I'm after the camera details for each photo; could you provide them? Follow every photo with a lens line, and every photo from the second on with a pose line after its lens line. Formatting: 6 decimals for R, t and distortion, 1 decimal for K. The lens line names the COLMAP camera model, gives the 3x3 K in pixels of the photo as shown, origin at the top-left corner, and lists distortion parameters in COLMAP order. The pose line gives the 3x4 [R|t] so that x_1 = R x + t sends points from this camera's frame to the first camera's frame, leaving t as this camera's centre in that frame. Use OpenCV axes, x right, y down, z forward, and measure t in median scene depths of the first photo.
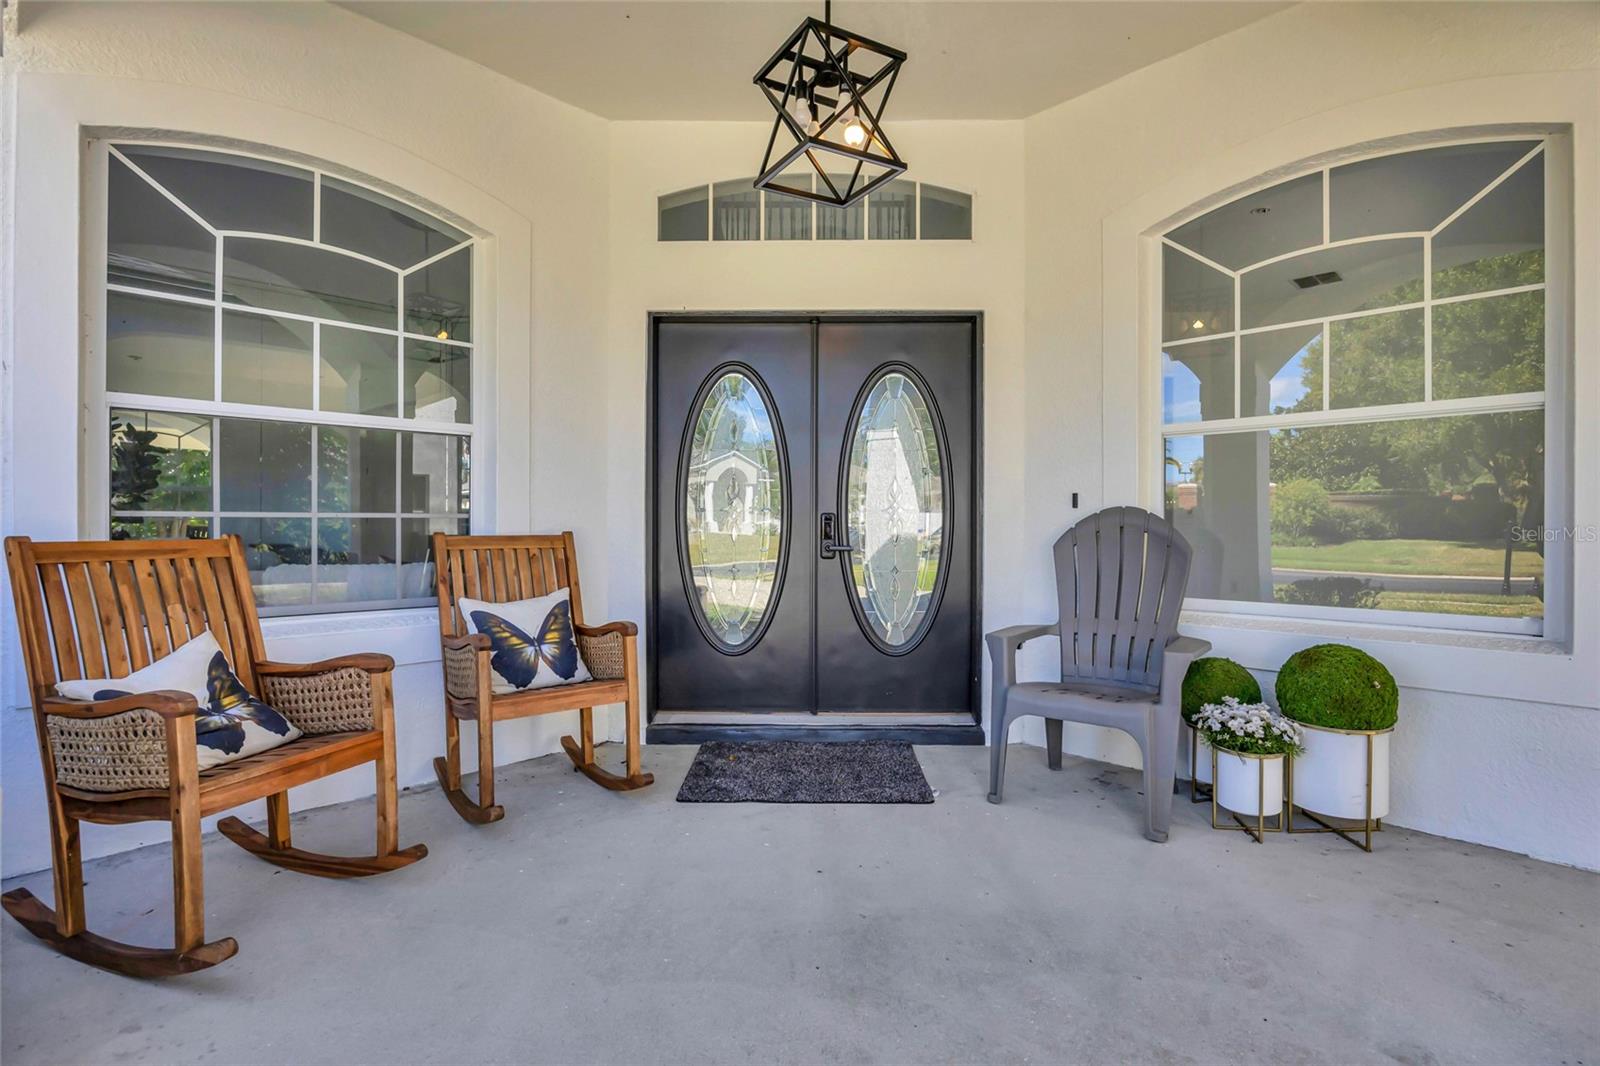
lens RADIAL K [[755.8, 0, 800.0], [0, 755.8, 533.0], [0, 0, 1]] dist [-0.024214, -0.000016]
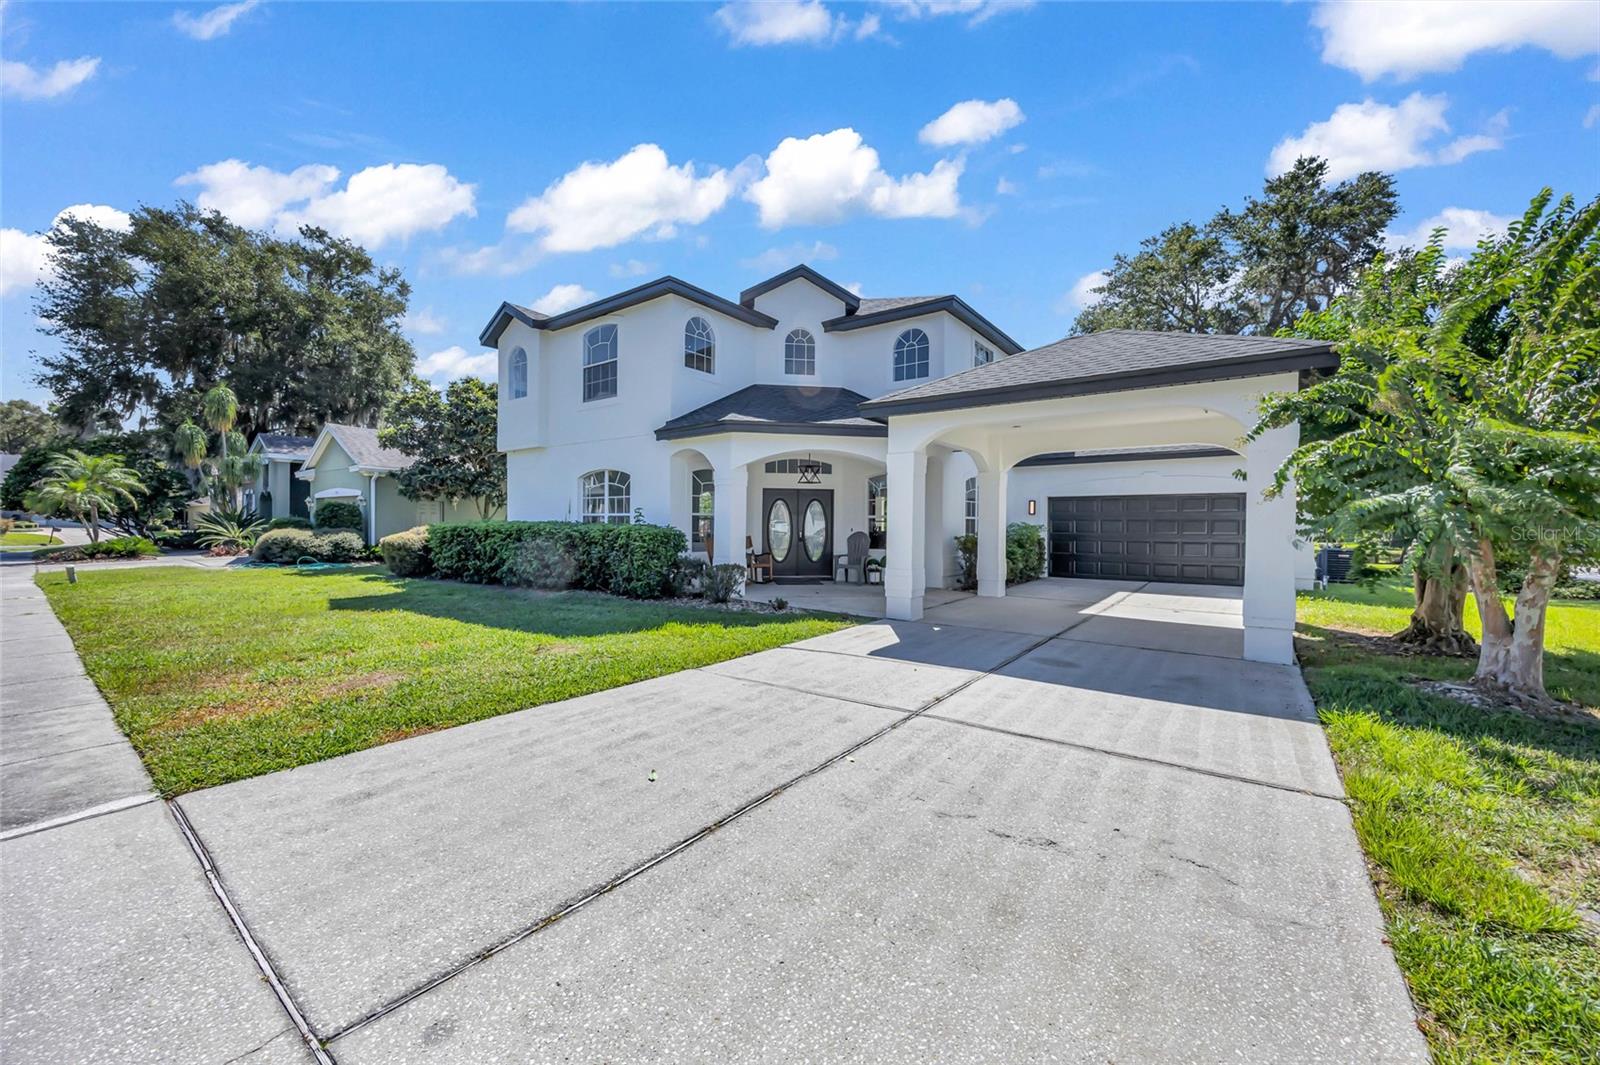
lens RADIAL K [[614.2, 0, 805.5], [0, 614.2, 531.1], [0, 0, 1]] dist [-0.008145, -0.000064]
pose [[0.987528, 0.006030, 0.157325, -0.614908], [-0.005971, 0.999982, -0.000847, -0.031072], [-0.157327, -0.000103, 0.987547, -3.163941]]
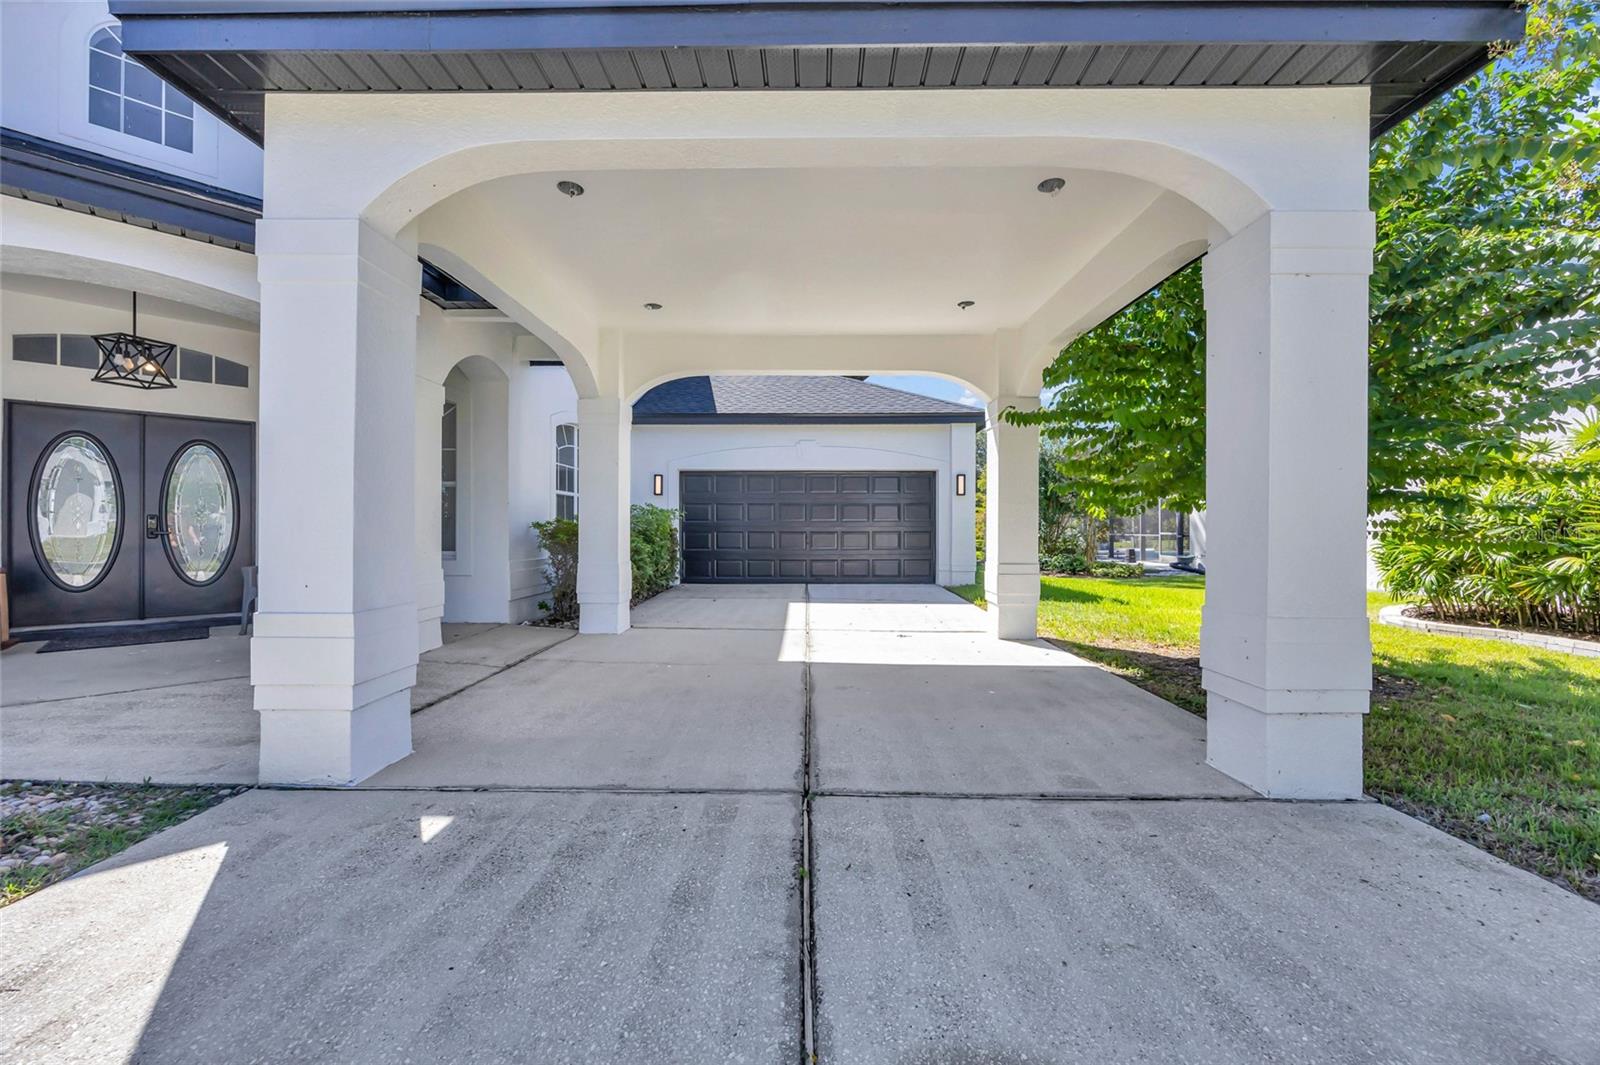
lens RADIAL K [[614.2, 0, 805.5], [0, 614.2, 531.1], [0, 0, 1]] dist [-0.008145, -0.000064]
pose [[0.703075, -0.002224, 0.711112, 0.127233], [0.004305, 0.999990, -0.001129, 0.029553], [-0.711102, 0.003855, 0.703078, -1.522456]]
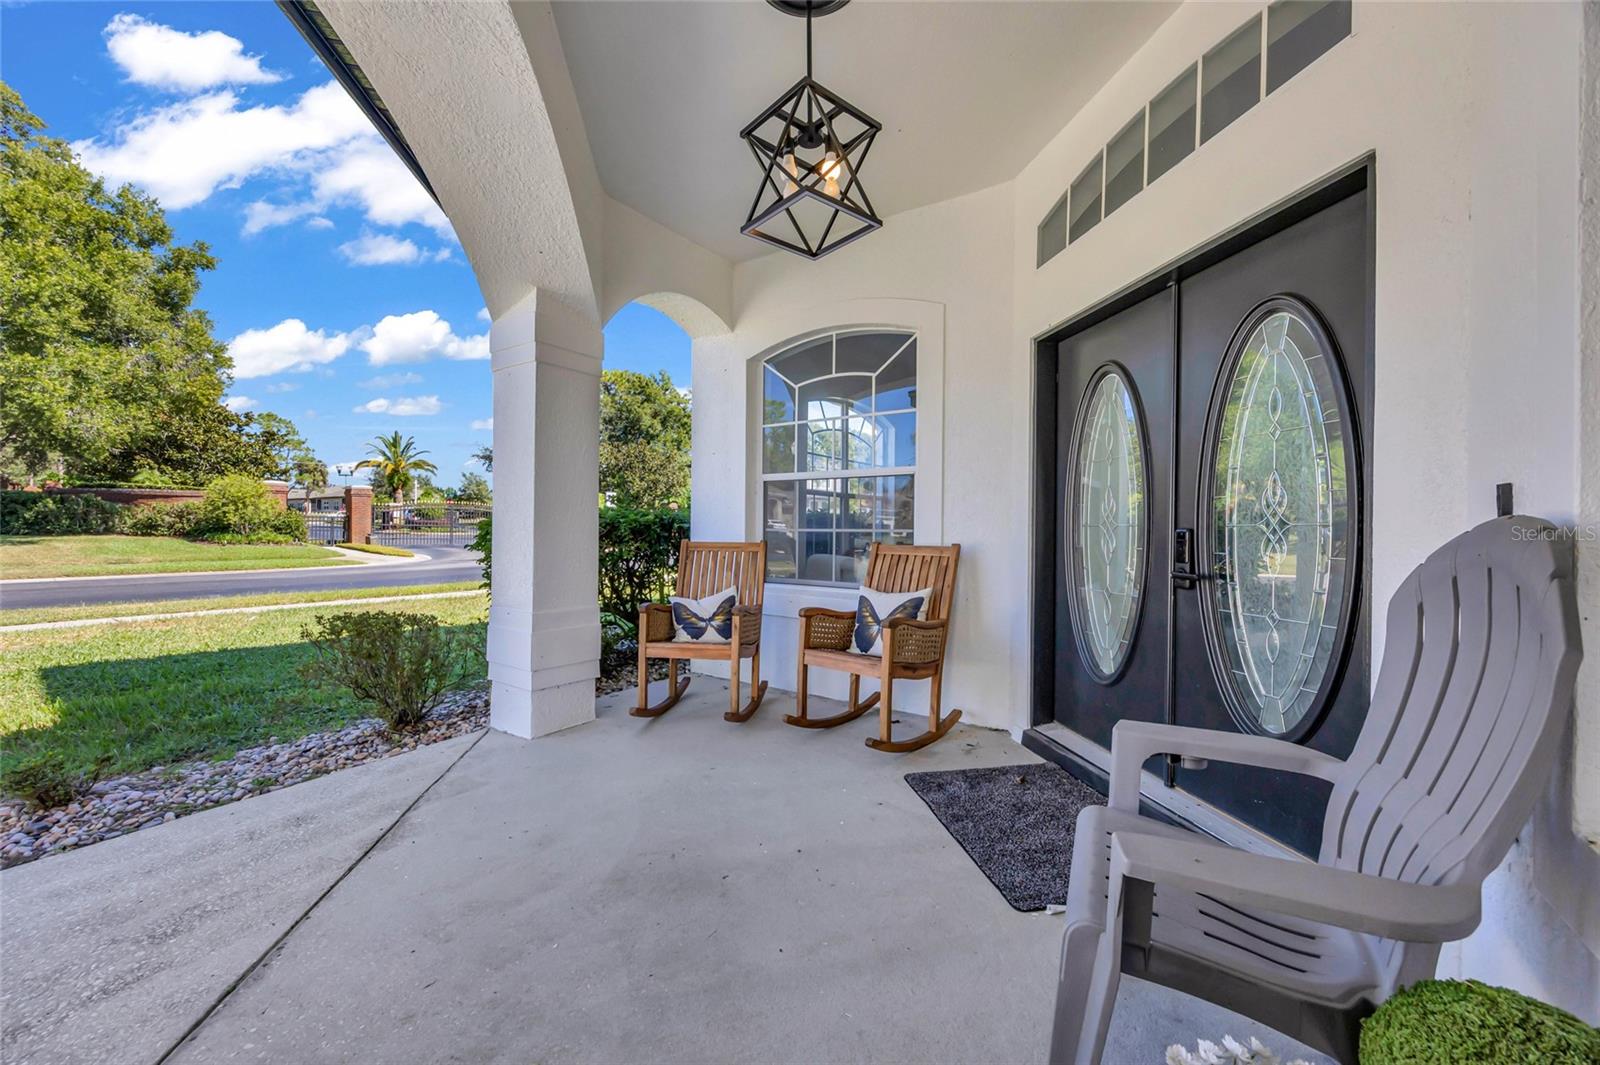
lens RADIAL K [[614.2, 0, 805.5], [0, 614.2, 531.1], [0, 0, 1]] dist [-0.008145, -0.000064]
pose [[0.180095, 0.010598, -0.983592, 0.681341], [-0.013272, 0.999877, 0.008344, -0.030431], [0.983560, 0.011551, 0.180213, 0.611583]]
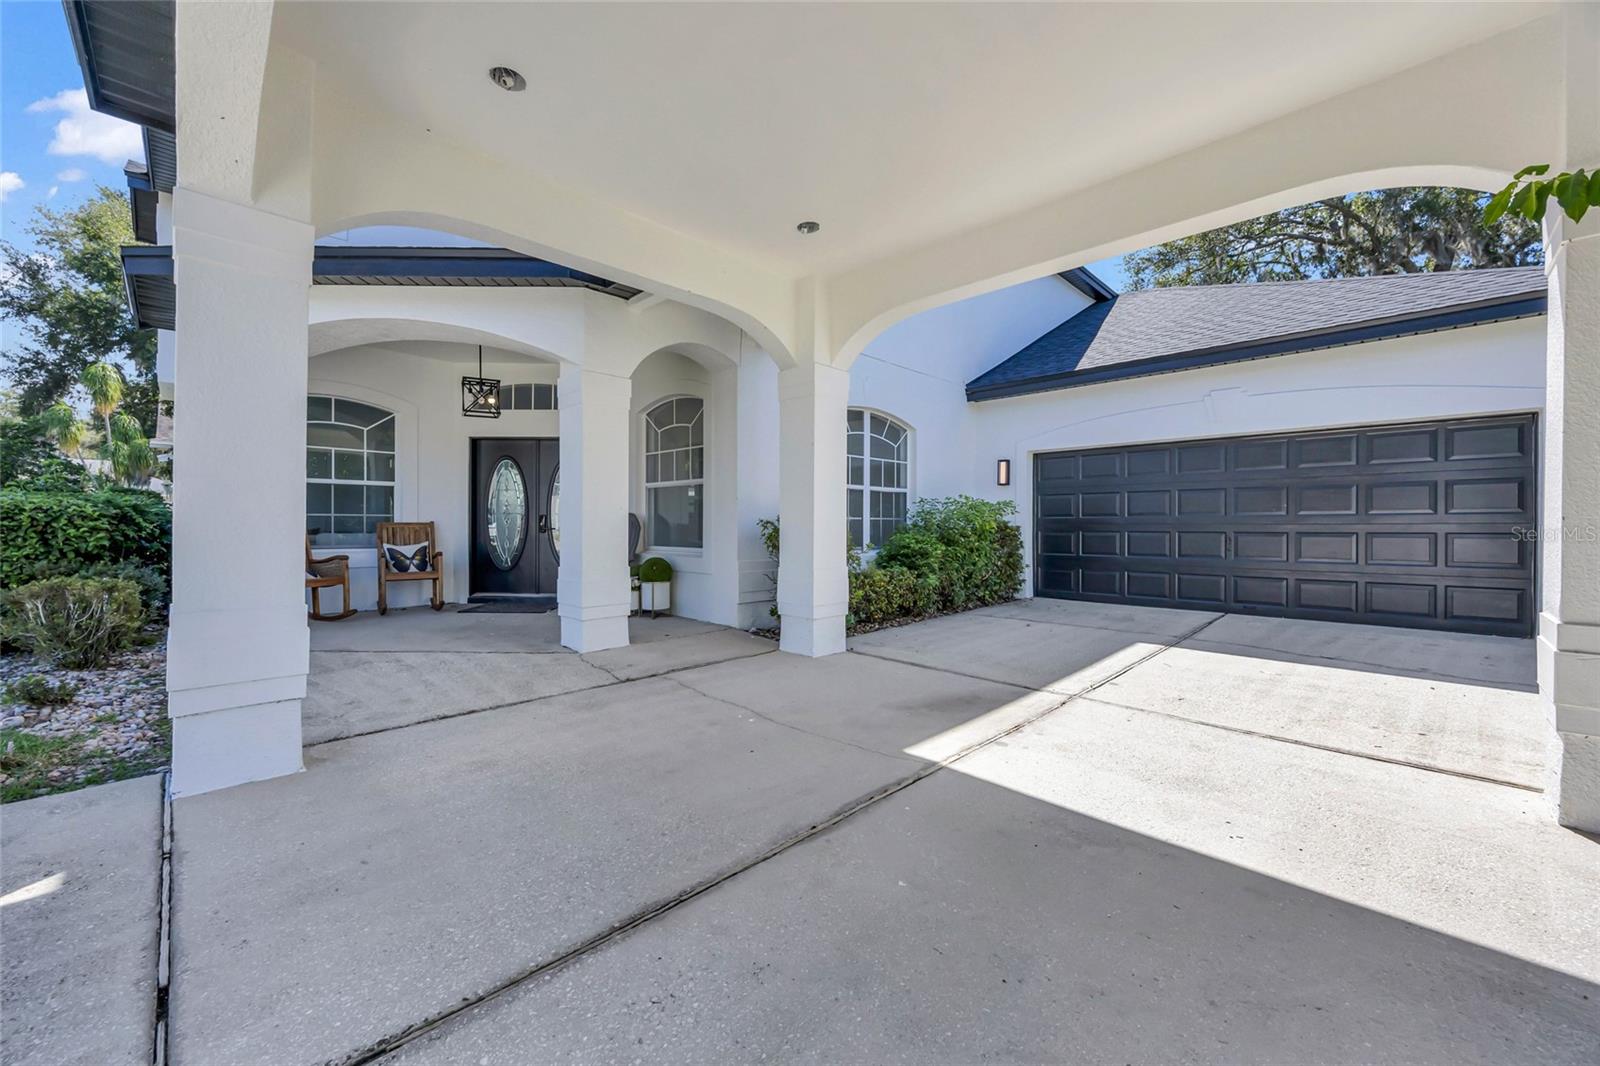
lens RADIAL K [[614.2, 0, 805.5], [0, 614.2, 531.6], [0, 0, 1]] dist [-0.008145, -0.000064]
pose [[0.999881, 0.002755, 0.015155, 1.055426], [-0.002768, 0.999996, 0.000788, 0.030776], [-0.015153, -0.000830, 0.999885, -1.285973]]
